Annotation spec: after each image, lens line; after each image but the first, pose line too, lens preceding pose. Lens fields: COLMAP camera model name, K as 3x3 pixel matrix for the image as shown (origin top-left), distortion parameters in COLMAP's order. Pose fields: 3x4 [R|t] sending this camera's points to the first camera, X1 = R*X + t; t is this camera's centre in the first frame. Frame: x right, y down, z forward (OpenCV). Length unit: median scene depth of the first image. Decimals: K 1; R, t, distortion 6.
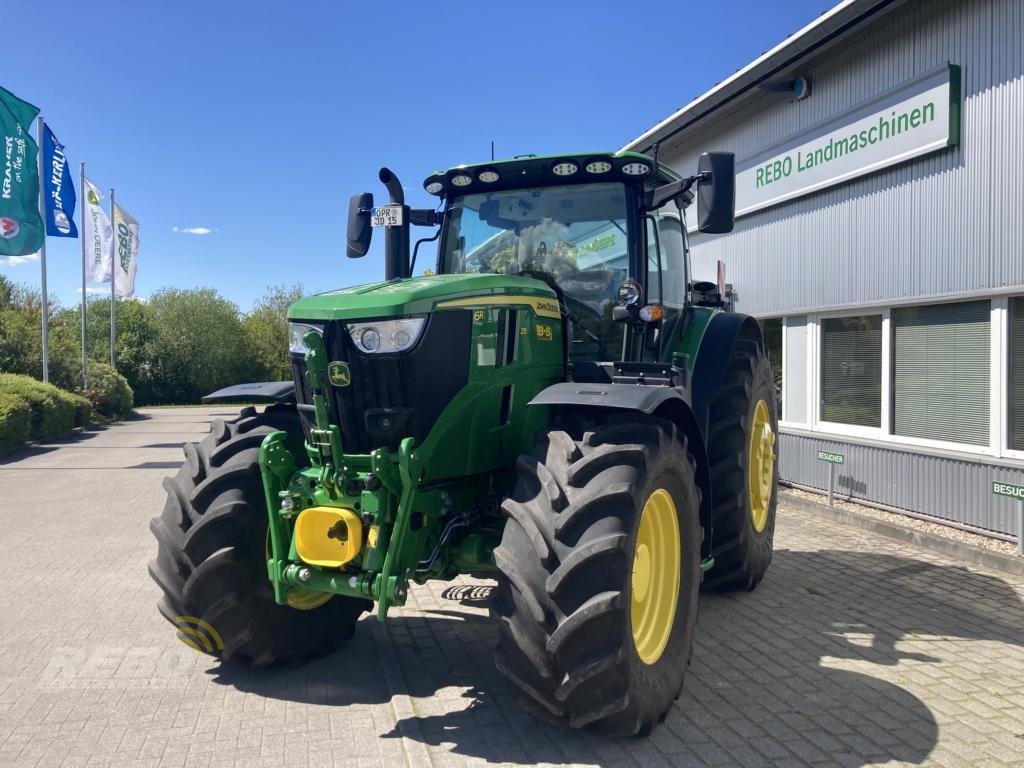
lens RADIAL K [[837.4, 0, 514.4], [0, 837.4, 374.5], [0, 0, 1]] dist [0.030244, -0.028467]
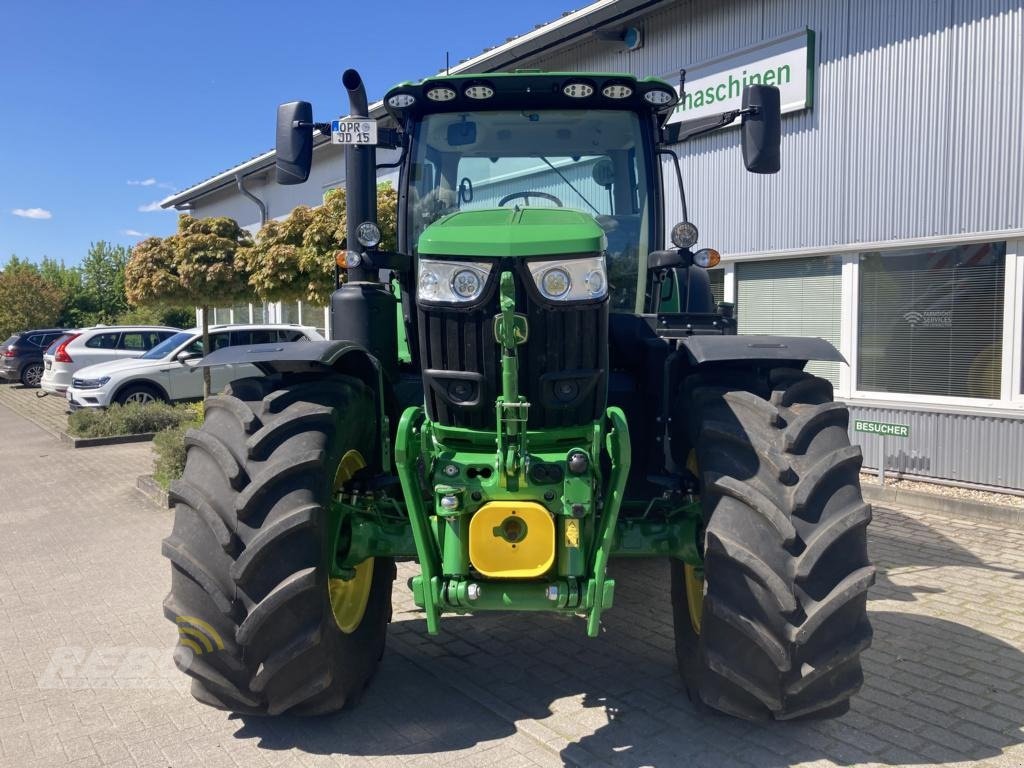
lens RADIAL K [[837.4, 0, 521.3], [0, 837.4, 391.6], [0, 0, 1]] dist [0.030244, -0.028467]
pose [[0.922999, -0.043854, 0.382295, -0.333452], [0.016829, 0.997135, 0.073752, 0.000623], [-0.384434, -0.061640, 0.921092, 0.198241]]
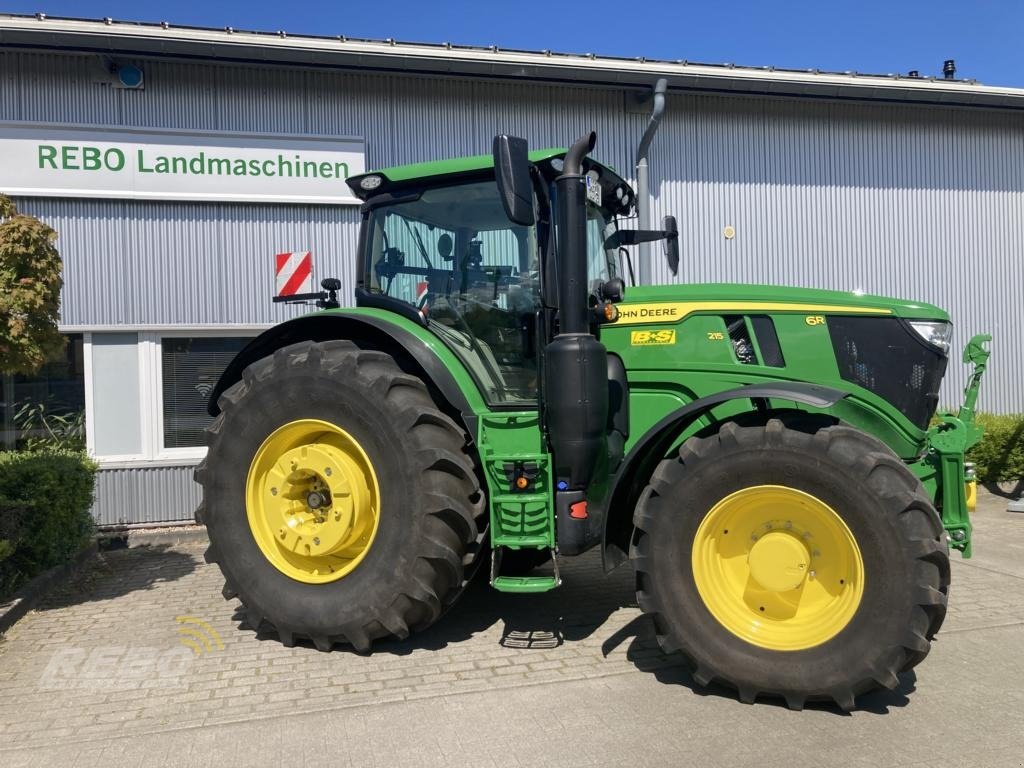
lens RADIAL K [[837.4, 0, 511.2], [0, 837.4, 385.1], [0, 0, 1]] dist [0.030244, -0.028467]
pose [[-0.000882, -0.005708, 0.999983, -1.016215], [0.043273, 0.999047, 0.005741, -0.005719], [-0.999063, 0.043278, -0.000635, 1.129259]]
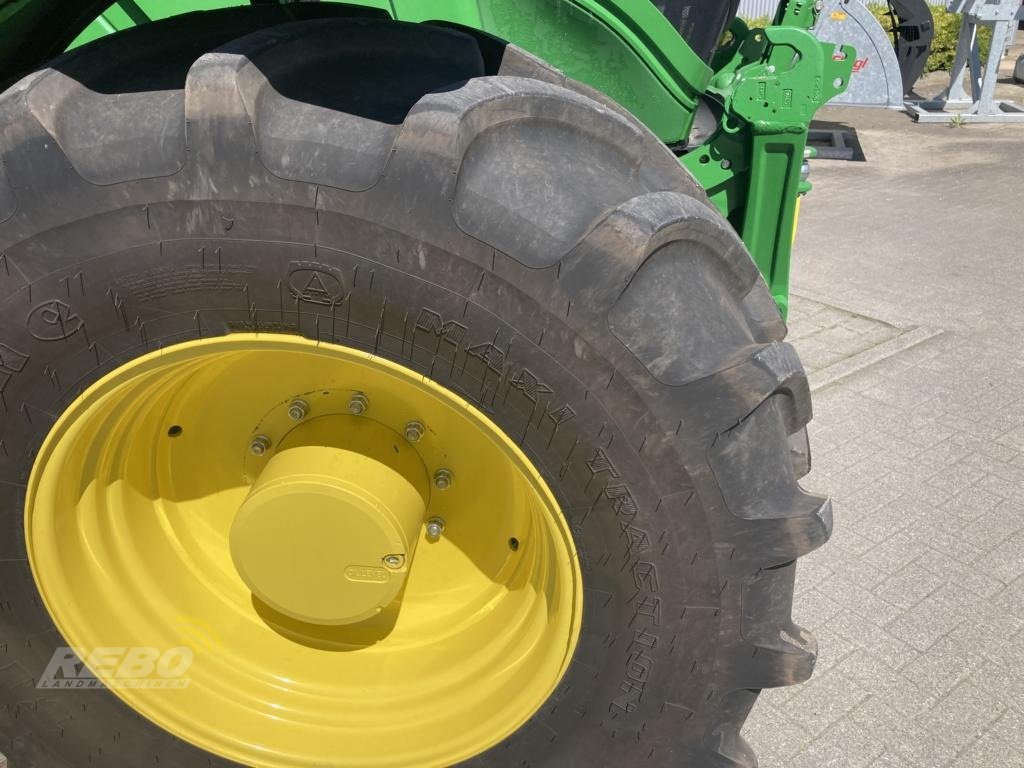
lens RADIAL K [[837.4, 0, 511.6], [0, 837.4, 372.0], [0, 0, 1]] dist [0.030244, -0.028467]
pose [[-0.368734, -0.388452, 0.844476, -0.464672], [0.042566, 0.900484, 0.432802, 0.025435], [-0.928560, 0.195535, -0.315504, 0.913643]]
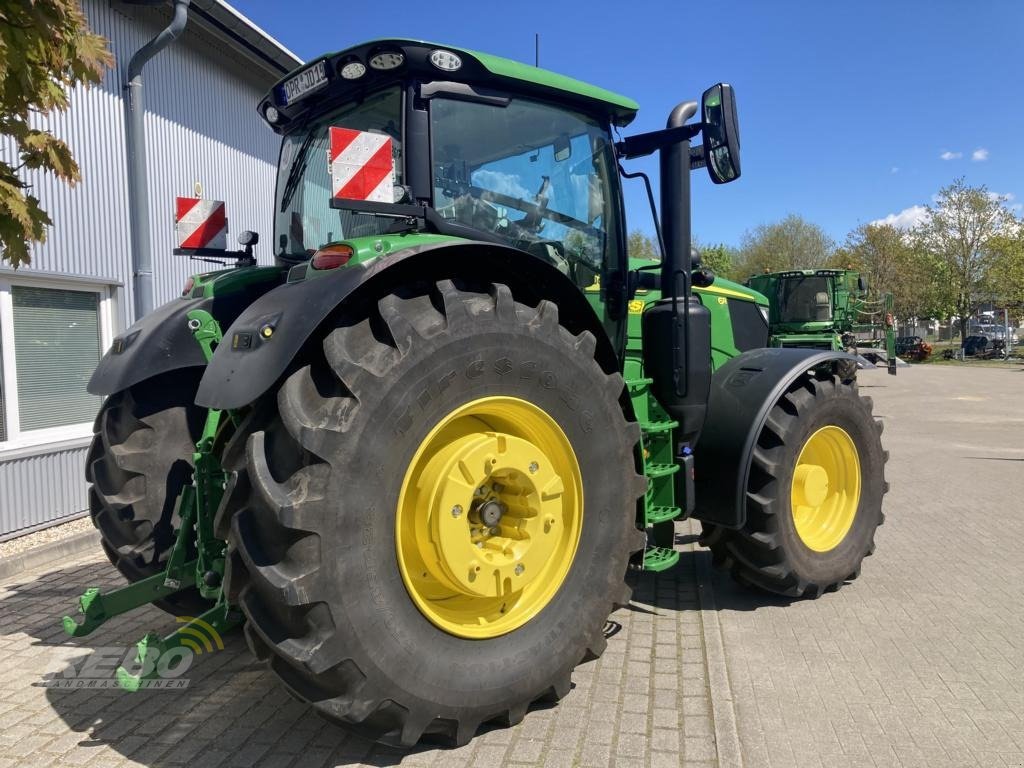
lens RADIAL K [[837.4, 0, 511.0], [0, 837.4, 394.0], [0, 0, 1]] dist [0.030244, -0.028467]
pose [[-0.904502, -0.007139, 0.426410, -0.363650], [0.026176, 0.997045, 0.072217, -0.019545], [-0.425666, 0.076482, -0.901643, 1.921071]]
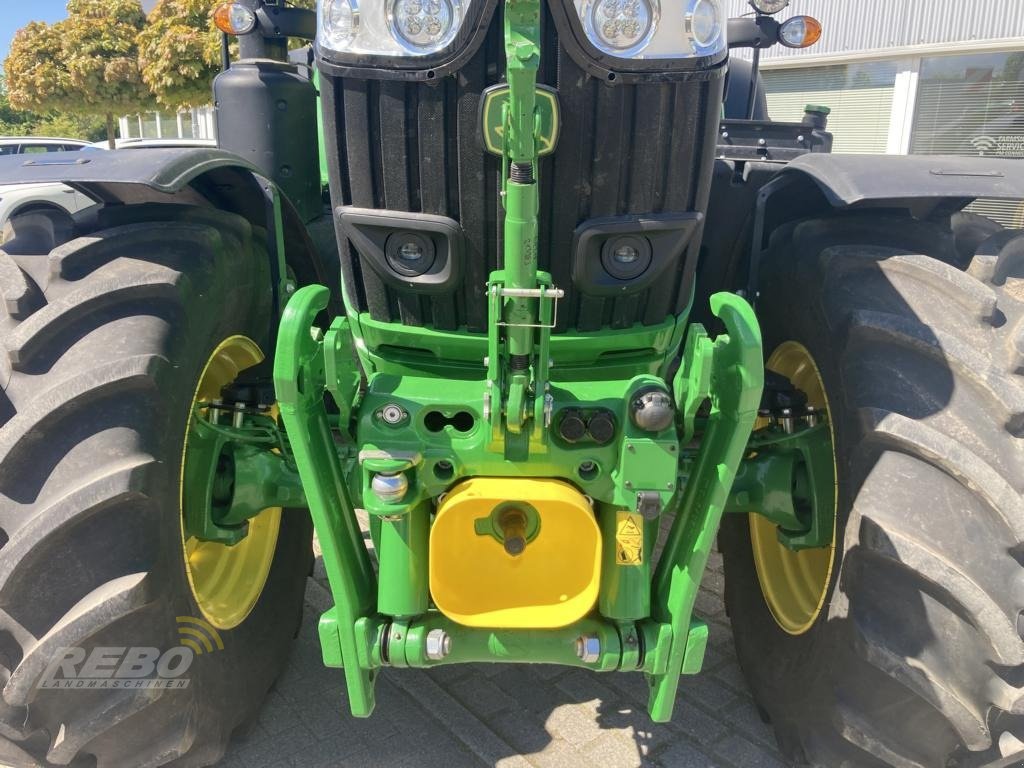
lens RADIAL K [[837.4, 0, 511.5], [0, 837.4, 373.1], [0, 0, 1]] dist [0.030244, -0.028467]
pose [[0.908723, -0.101168, 0.404953, -0.247471], [-0.004129, 0.967956, 0.251086, 0.009037], [-0.417379, -0.229840, 0.879186, 0.450161]]
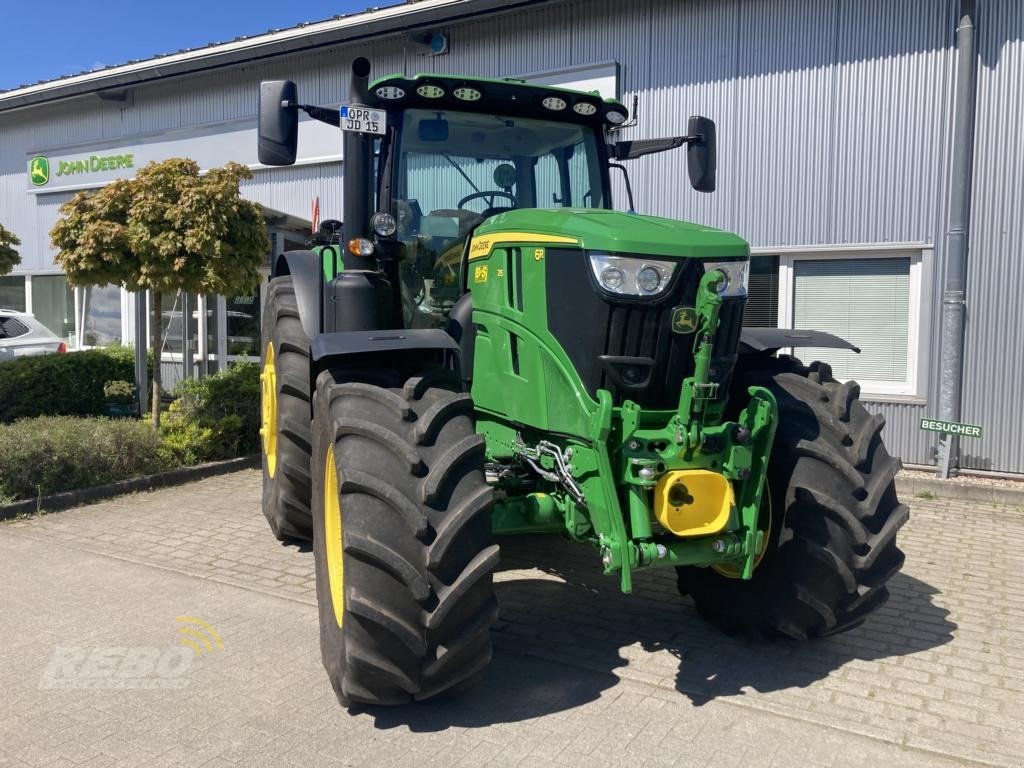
lens RADIAL K [[837.4, 0, 516.6], [0, 837.4, 375.8], [0, 0, 1]] dist [0.030244, -0.028467]
pose [[0.700465, -0.050527, 0.711896, -0.649438], [0.003708, 0.997735, 0.067167, -0.000746], [-0.713678, -0.044409, 0.699065, 0.343907]]
